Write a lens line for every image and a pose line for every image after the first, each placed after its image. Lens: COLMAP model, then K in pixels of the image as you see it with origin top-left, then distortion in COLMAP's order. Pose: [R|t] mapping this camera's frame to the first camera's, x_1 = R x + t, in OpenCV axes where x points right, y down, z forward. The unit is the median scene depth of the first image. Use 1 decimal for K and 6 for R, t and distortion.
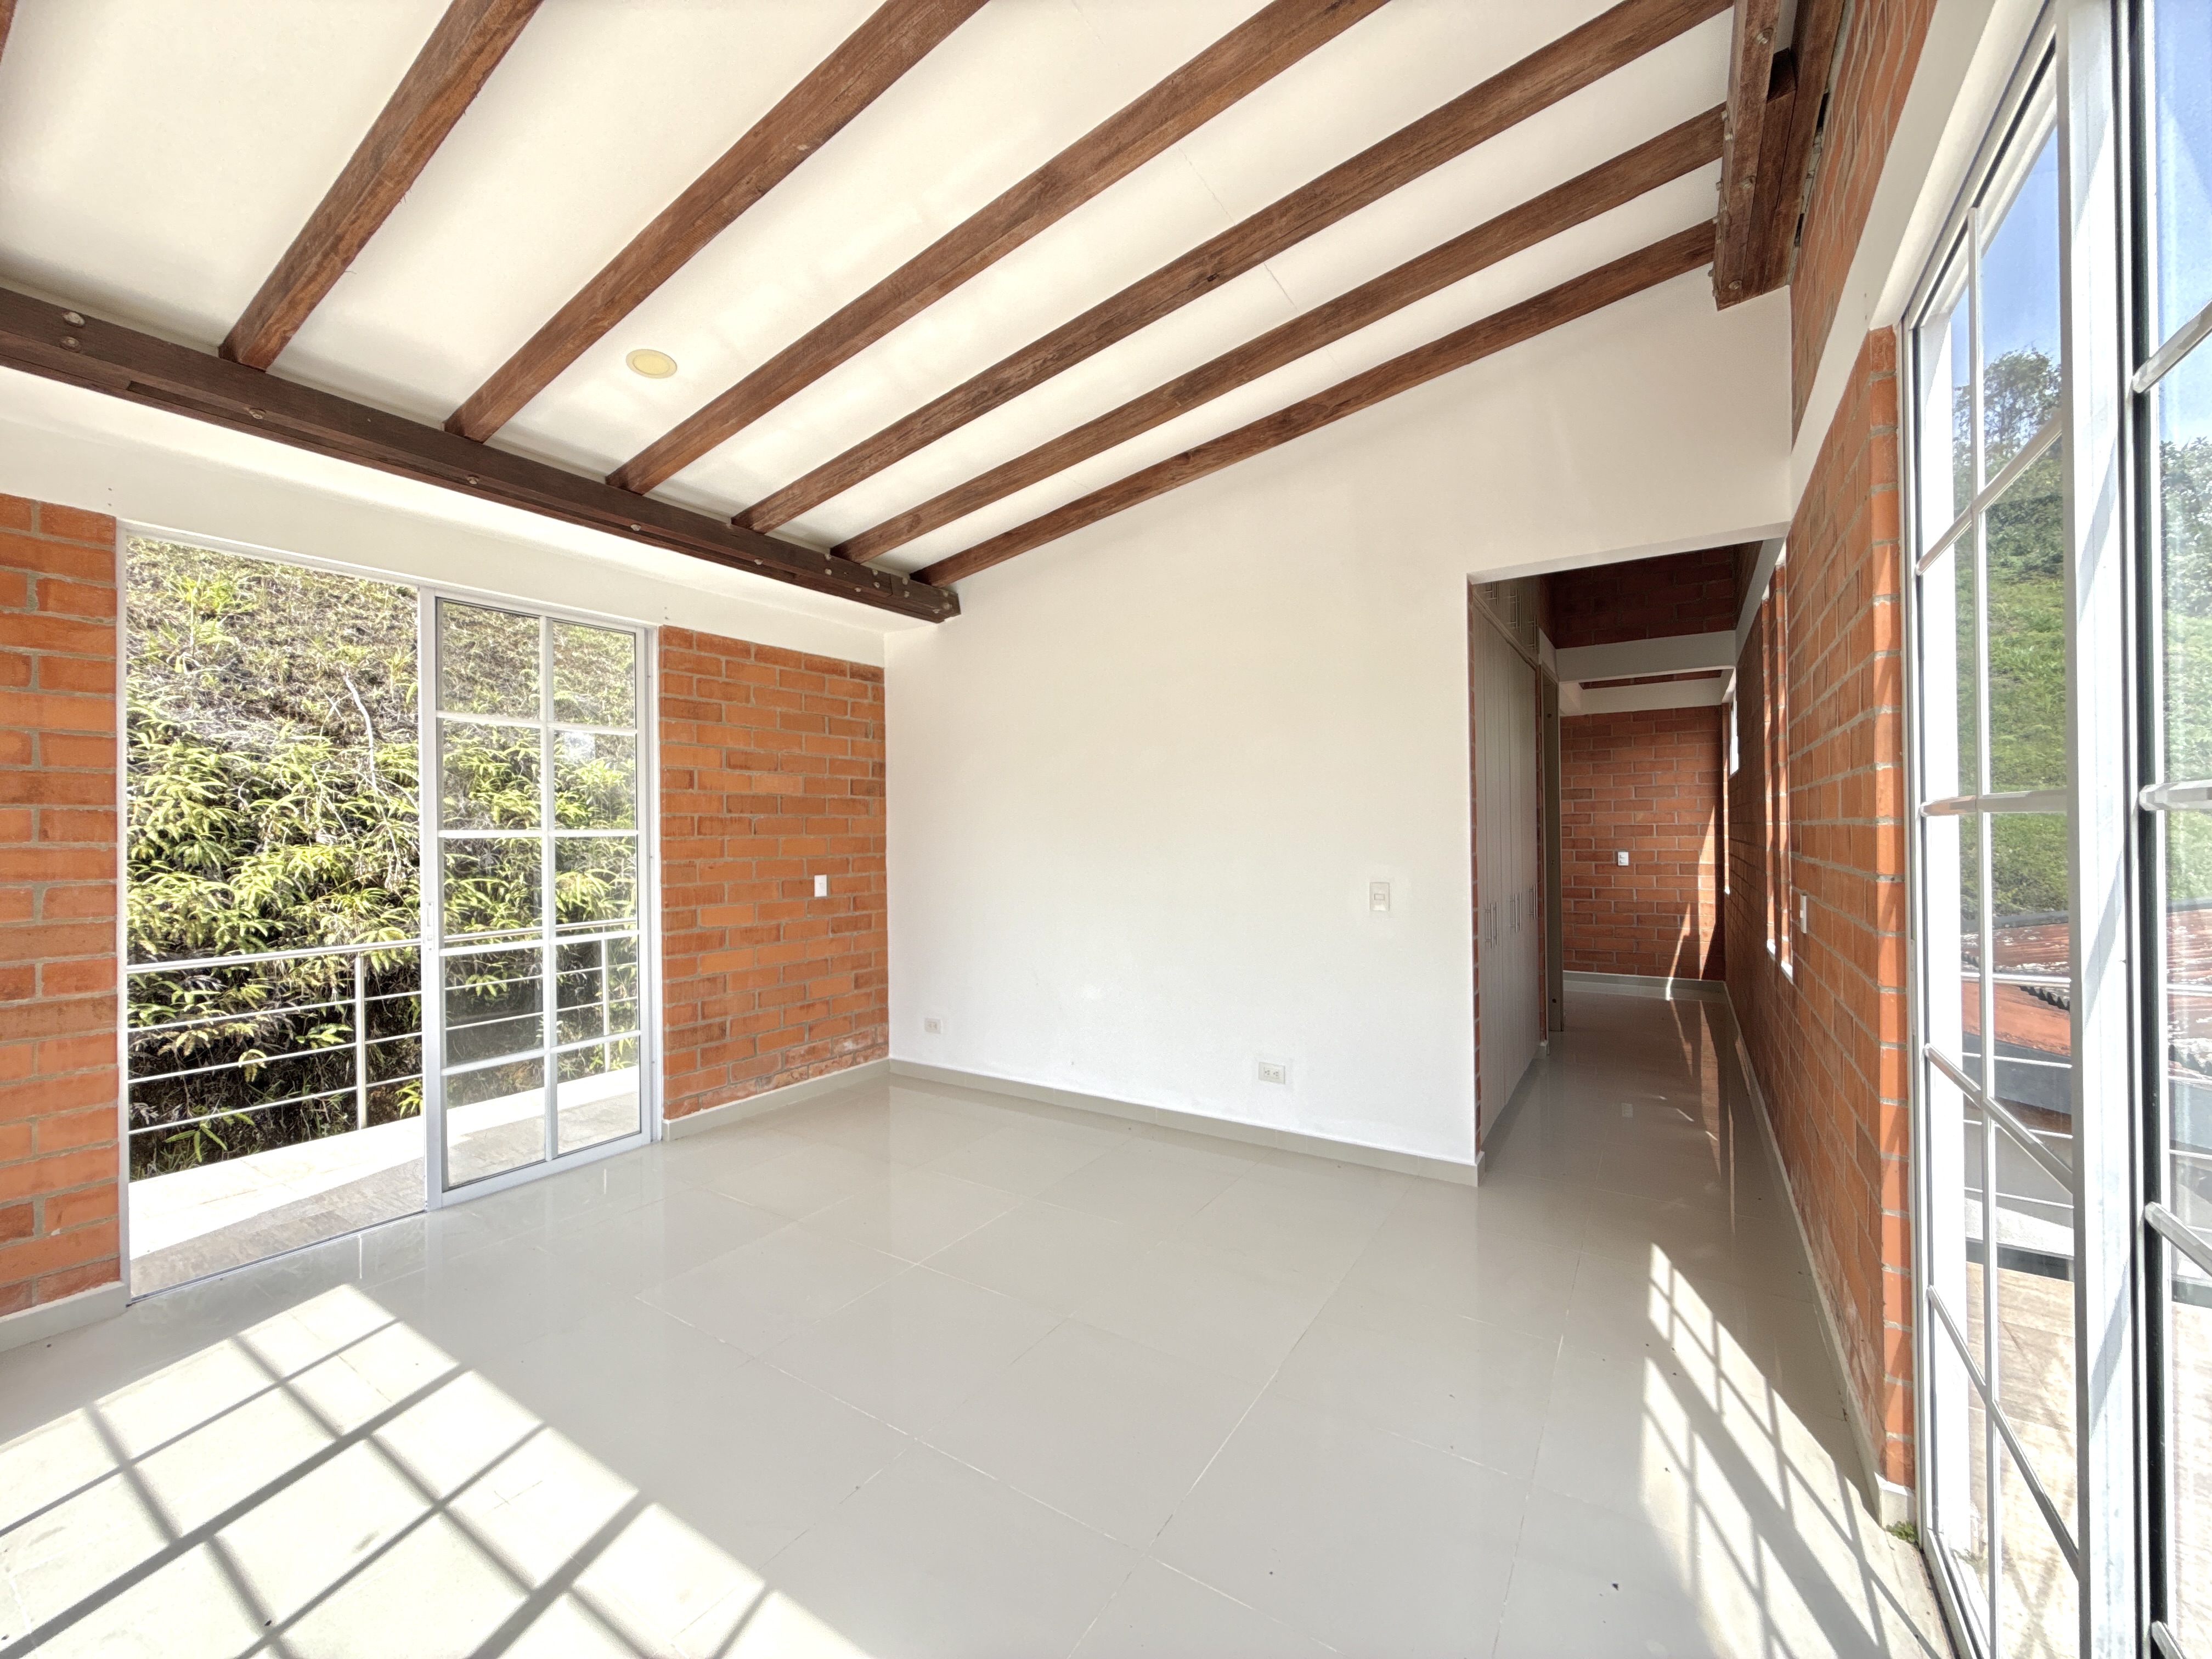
lens RADIAL K [[878.4, 0, 1097.0], [0, 878.4, 830.4], [0, 0, 1]] dist [-0.001766, 0.000003]
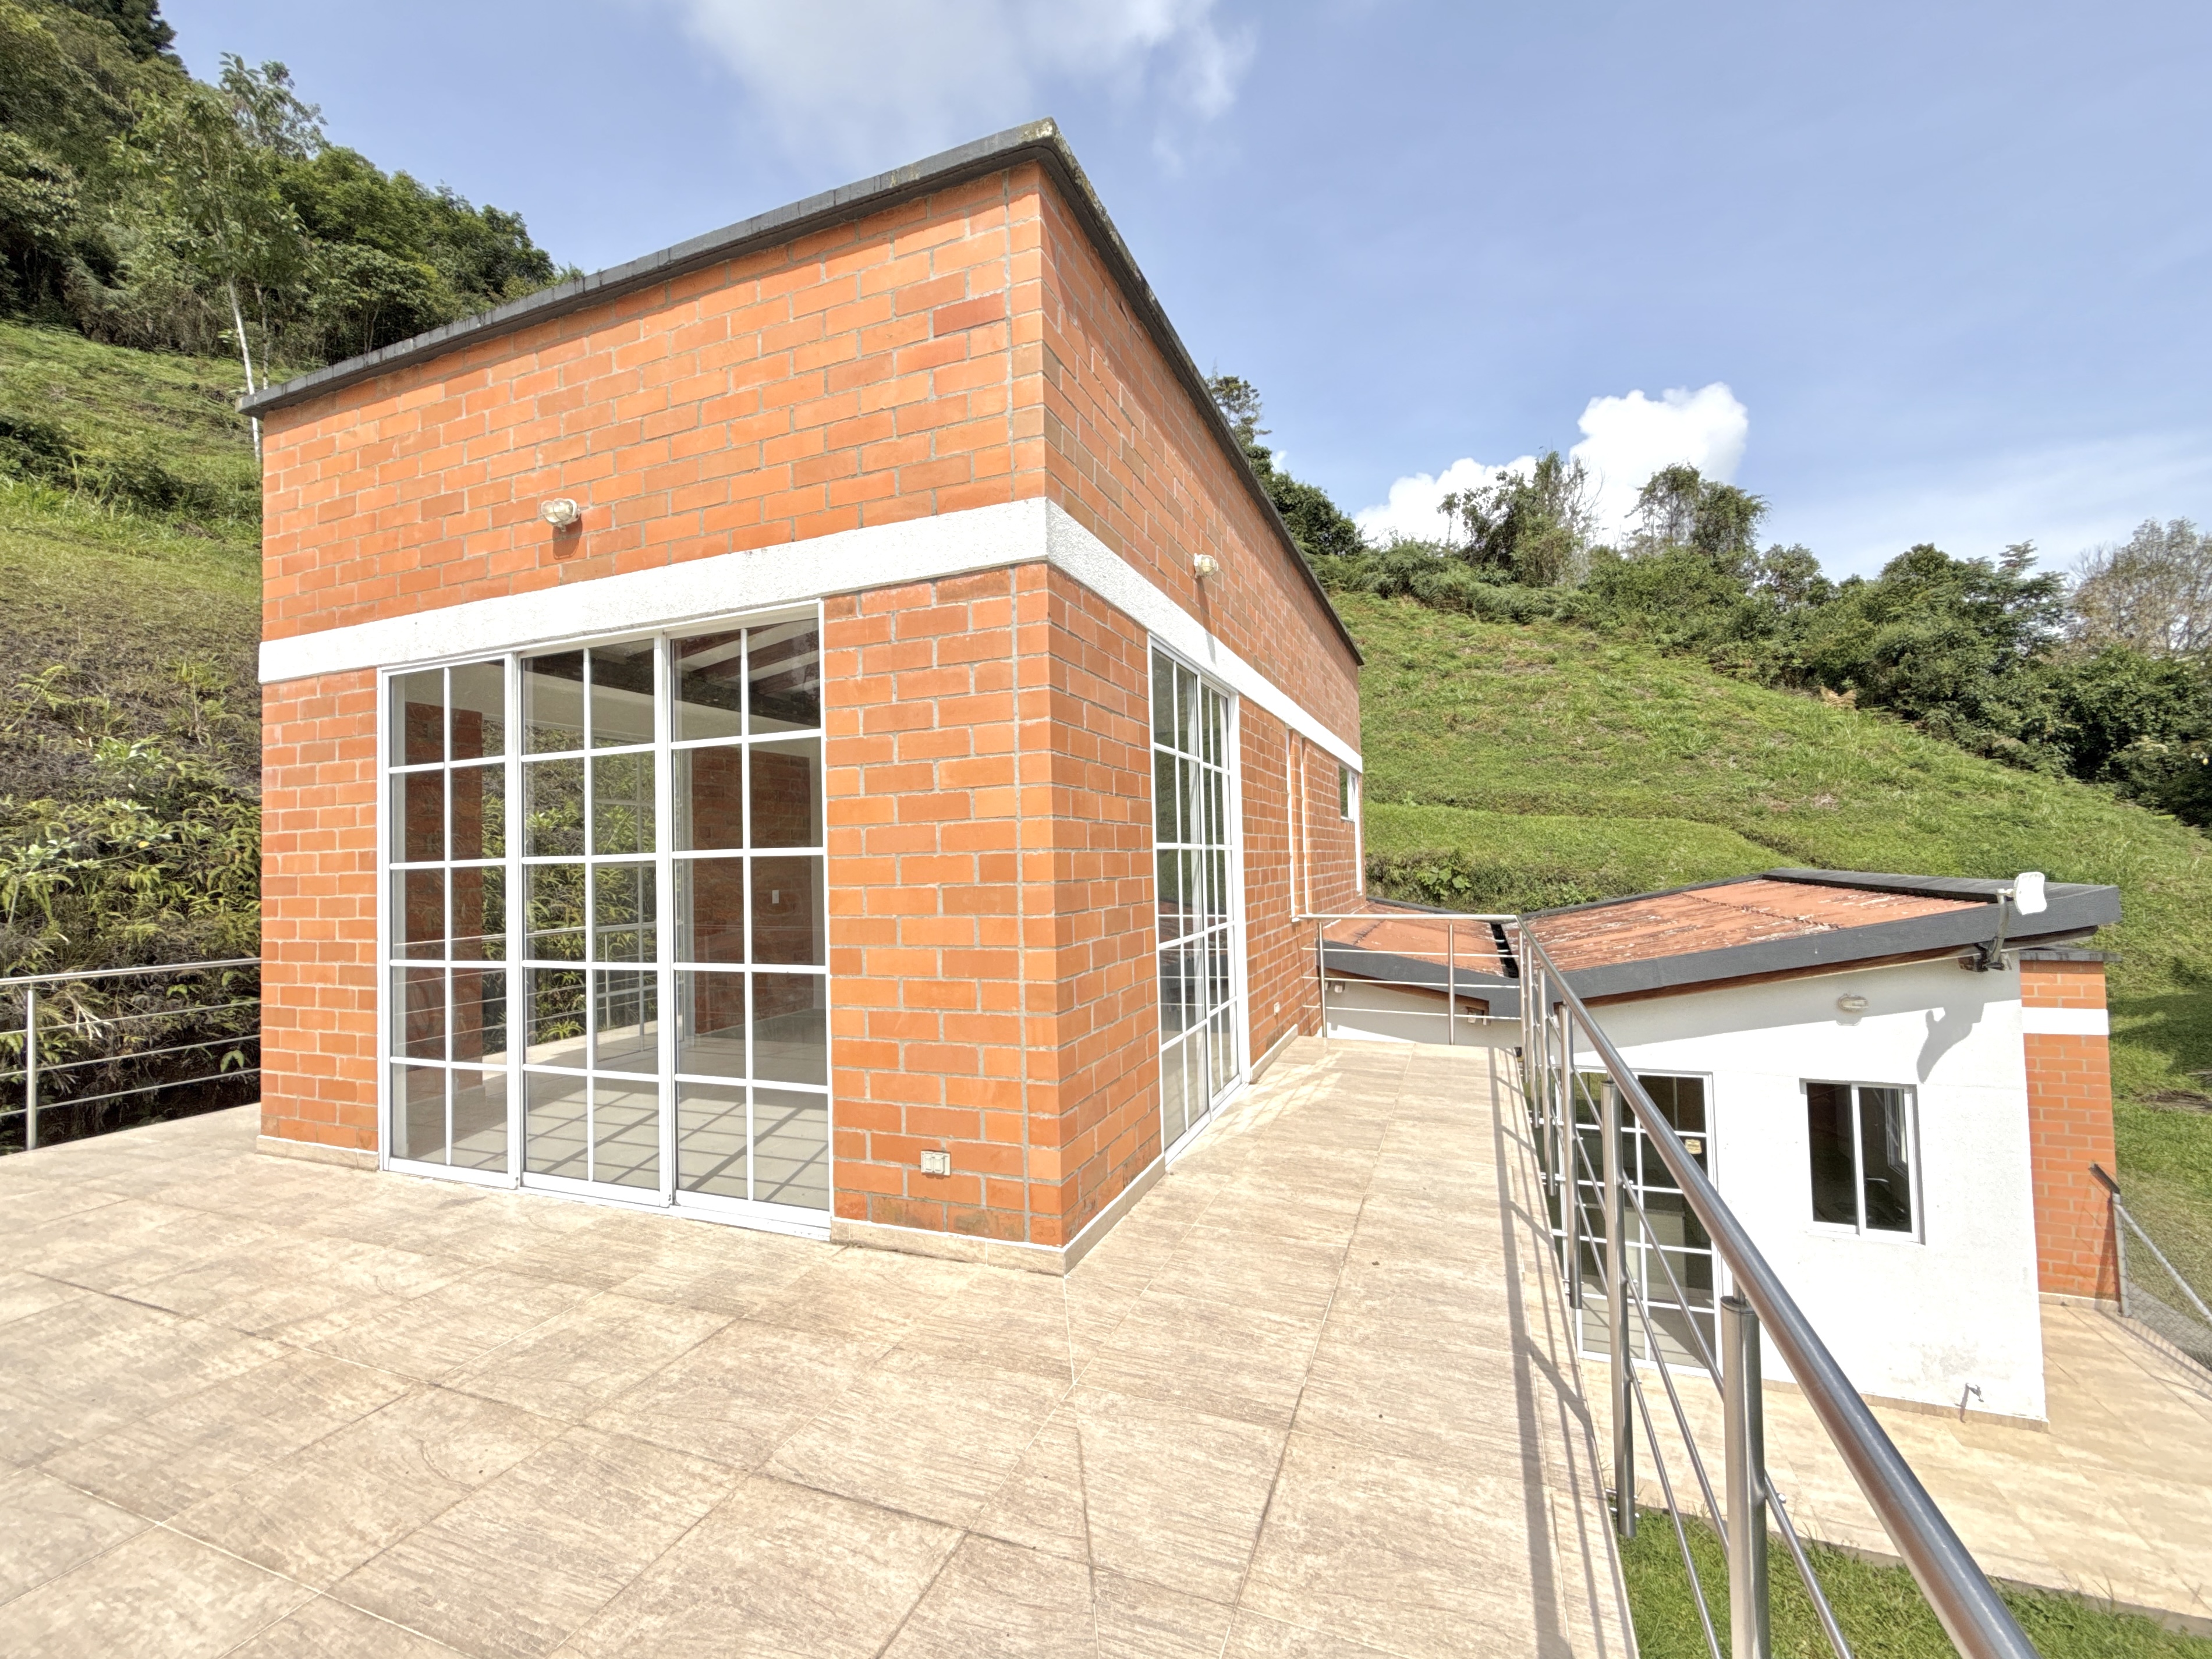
lens RADIAL K [[933.1, 0, 1097.6], [0, 933.1, 824.9], [0, 0, 1]] dist [-0.003180, 0.000290]
pose [[0.981304, -0.007008, 0.192335, -0.010913], [0.014853, 0.999114, -0.039381, 0.001027], [-0.191888, 0.041502, 0.980539, -0.143485]]
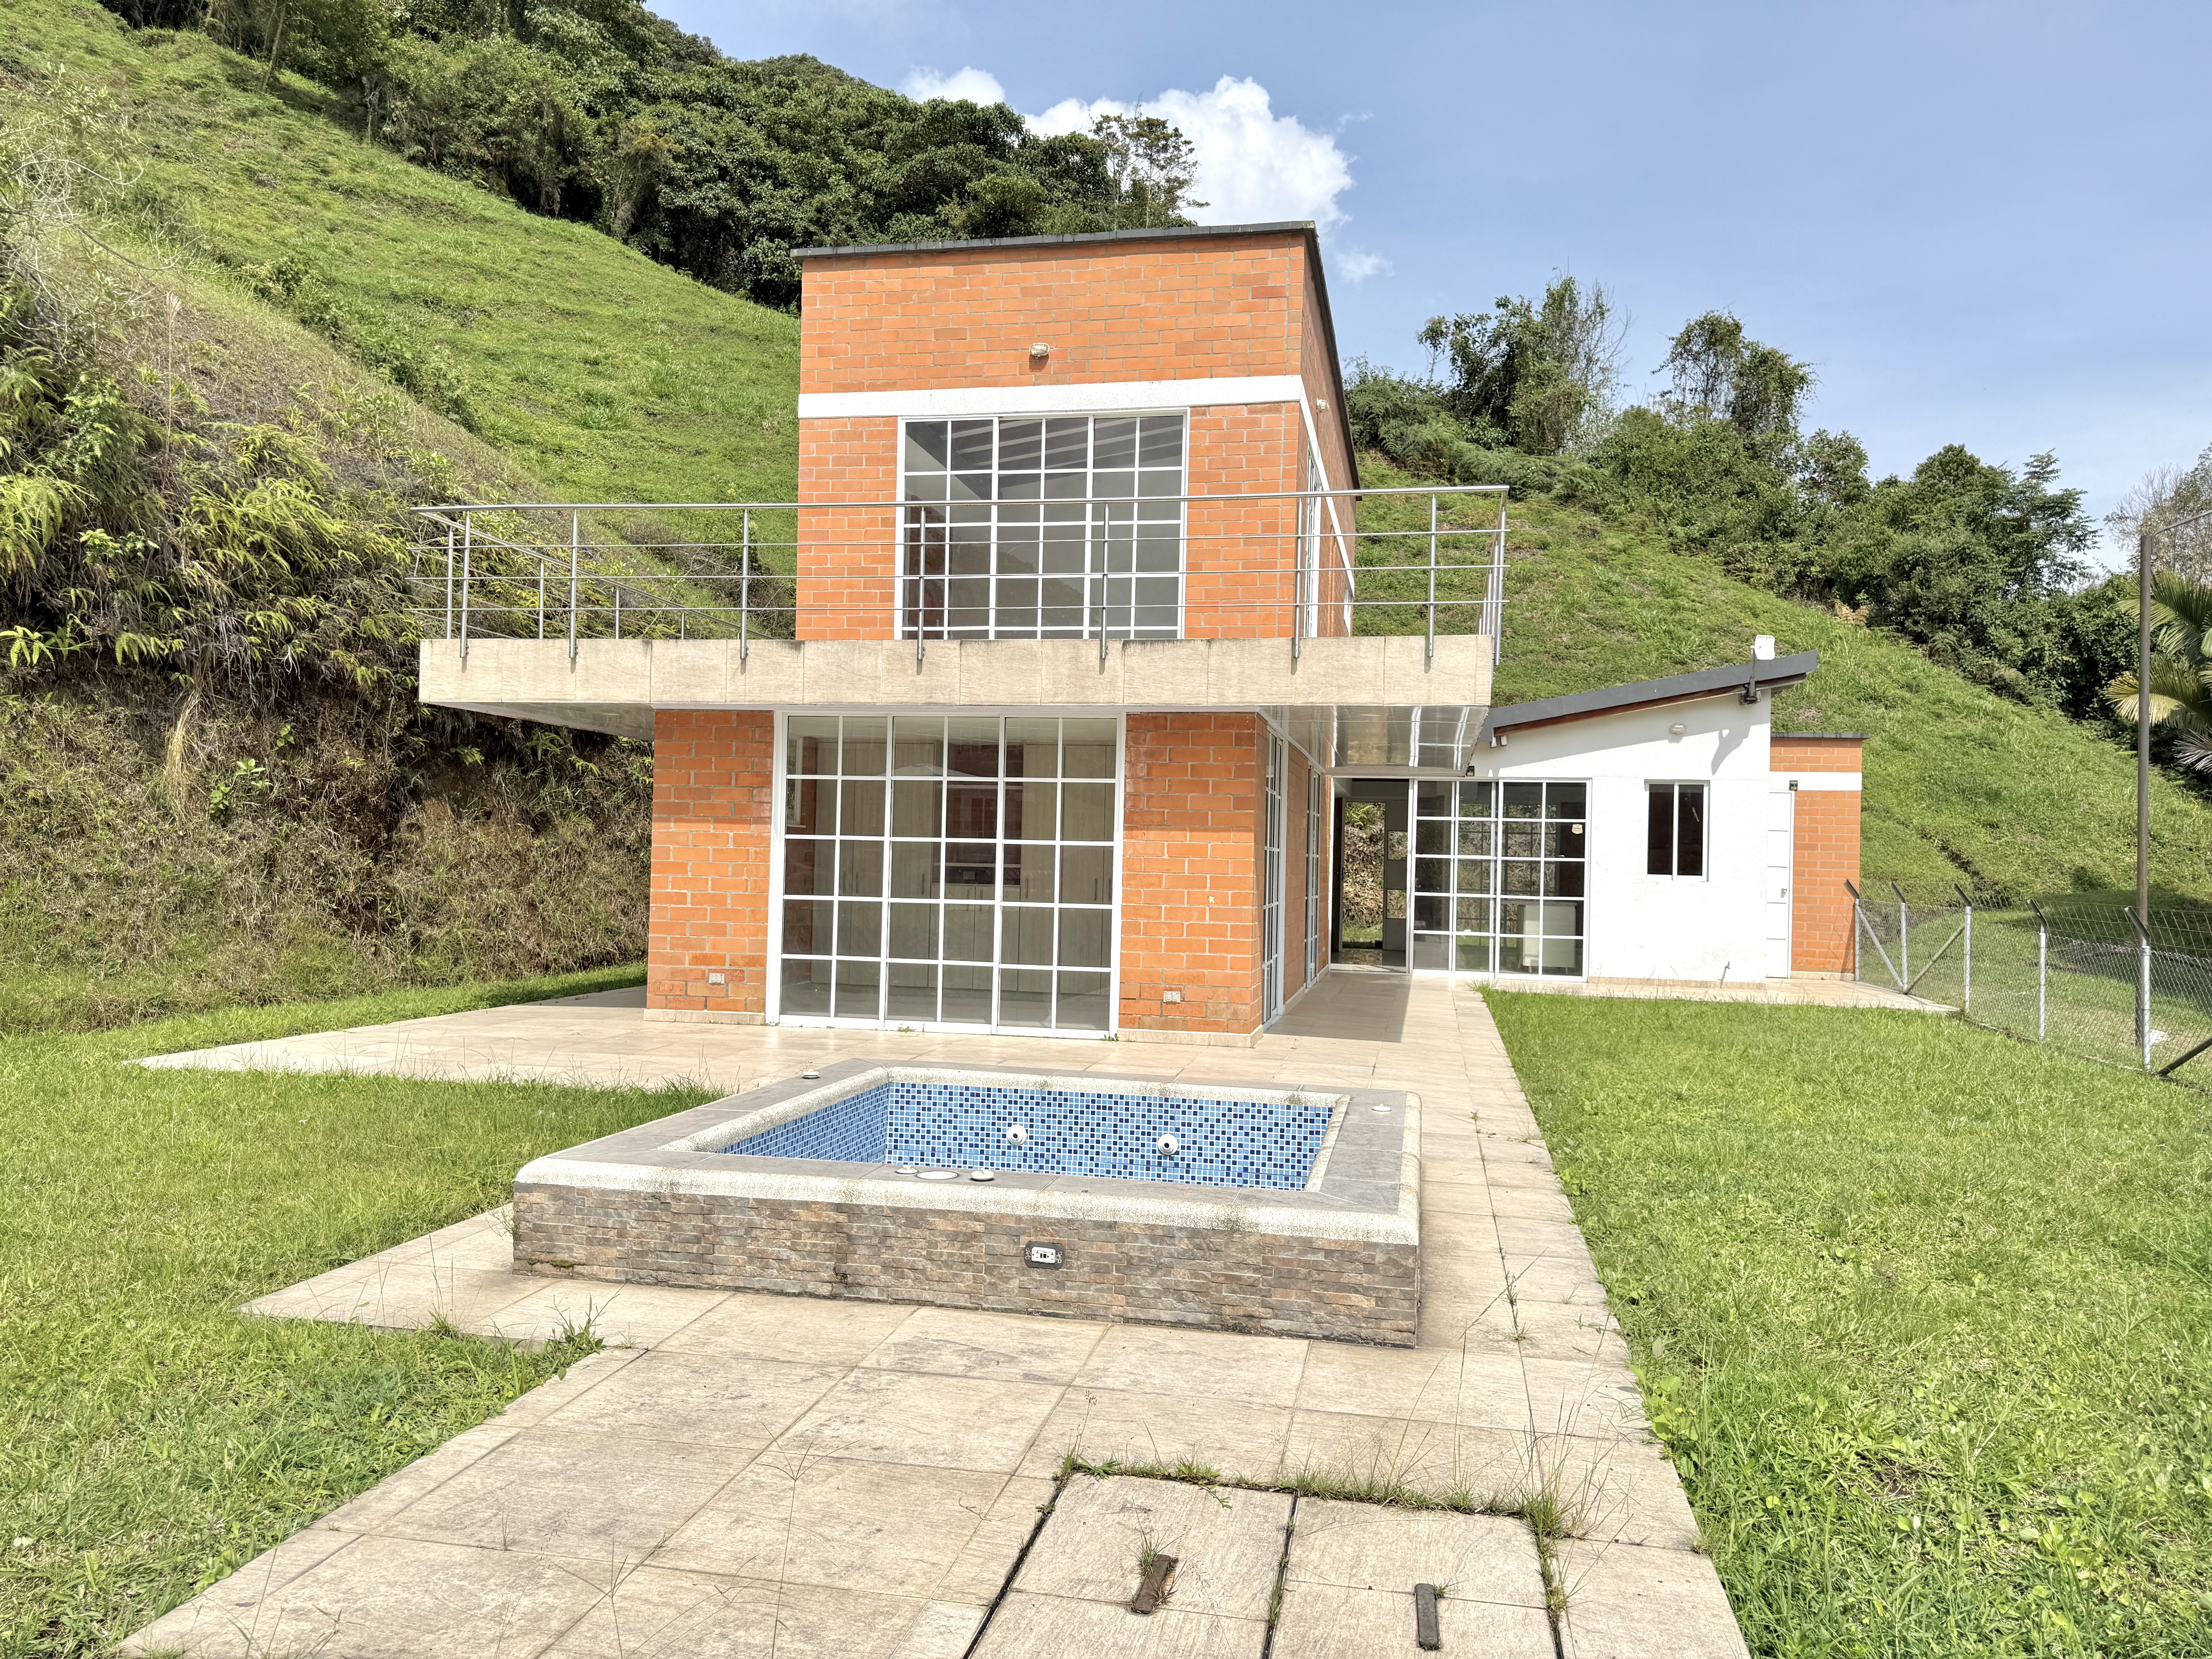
lens RADIAL K [[1557.9, 0, 1105.5], [0, 1557.9, 838.8], [0, 0, 1]] dist [0.025228, -0.035222]
pose [[0.931546, 0.039557, 0.361465, -0.215692], [-0.035020, 0.999204, -0.019096, 0.107559], [-0.361932, 0.005130, 0.932190, -0.450423]]
